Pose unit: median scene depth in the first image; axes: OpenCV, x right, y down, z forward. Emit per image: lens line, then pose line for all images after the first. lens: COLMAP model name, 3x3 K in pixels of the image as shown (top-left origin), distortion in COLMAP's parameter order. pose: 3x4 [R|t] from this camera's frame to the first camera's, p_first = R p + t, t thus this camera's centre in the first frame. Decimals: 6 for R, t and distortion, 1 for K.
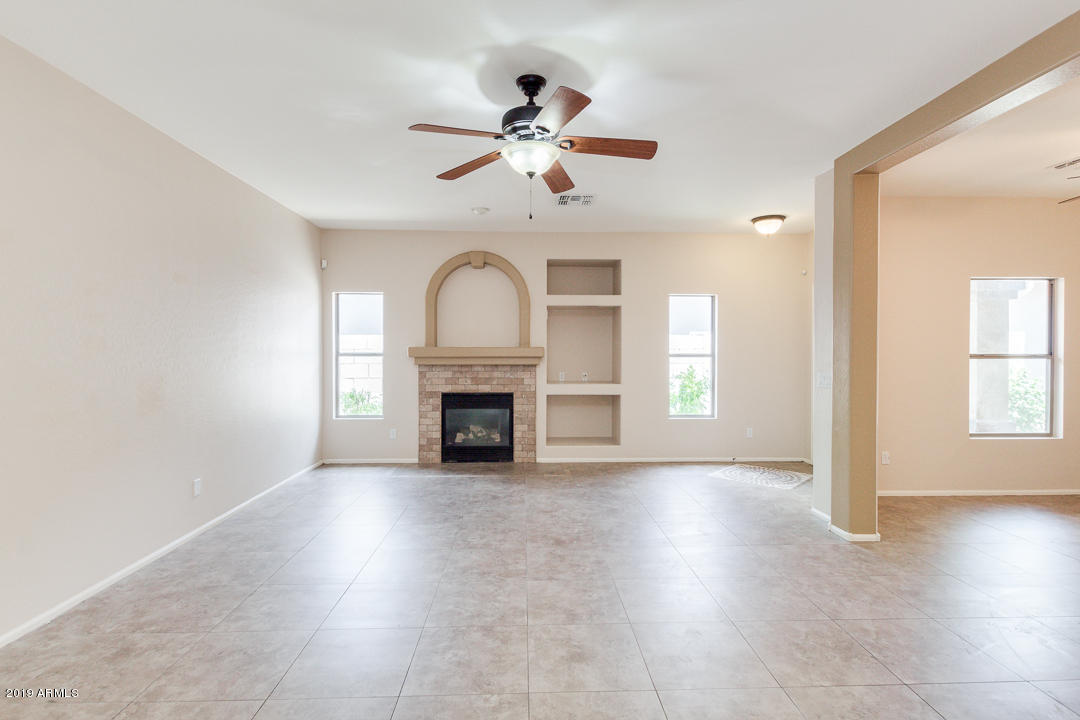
lens RADIAL K [[535.1, 0, 543.7], [0, 535.1, 356.4], [0, 0, 1]] dist [0.005462, -0.000144]
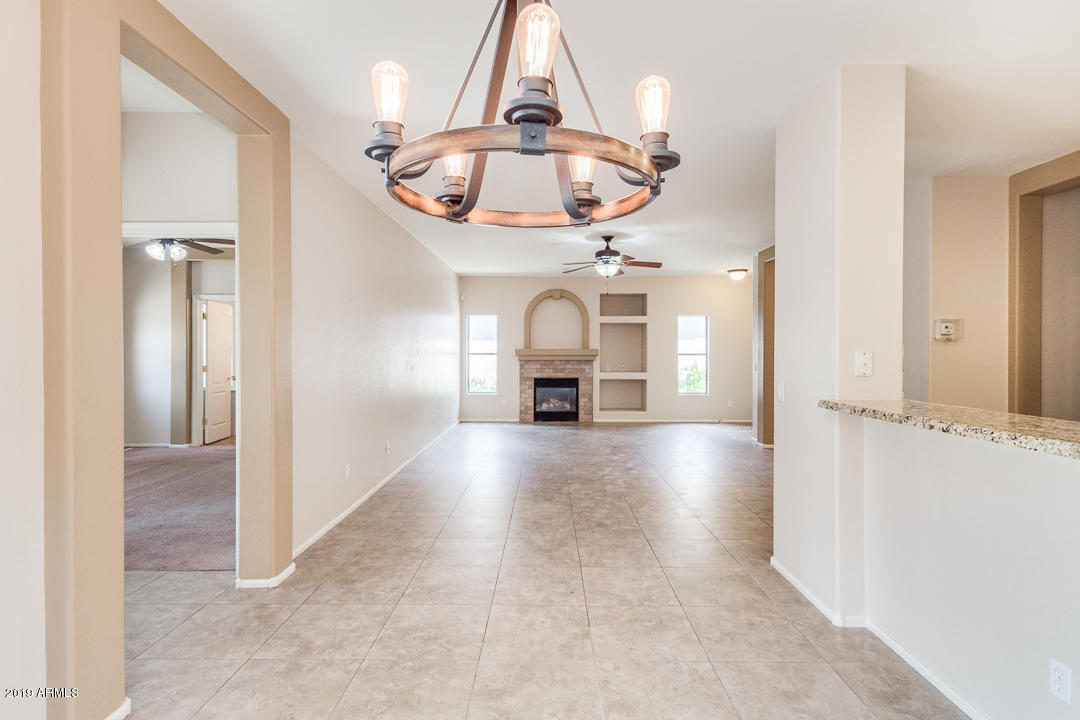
lens RADIAL K [[535.1, 0, 543.7], [0, 535.1, 356.4], [0, 0, 1]] dist [0.005462, -0.000144]
pose [[0.998836, 0.000198, -0.048227, -0.084061], [-0.000200, 1.000000, -0.000028, 0.004230], [0.048227, 0.000037, 0.998836, -0.594322]]
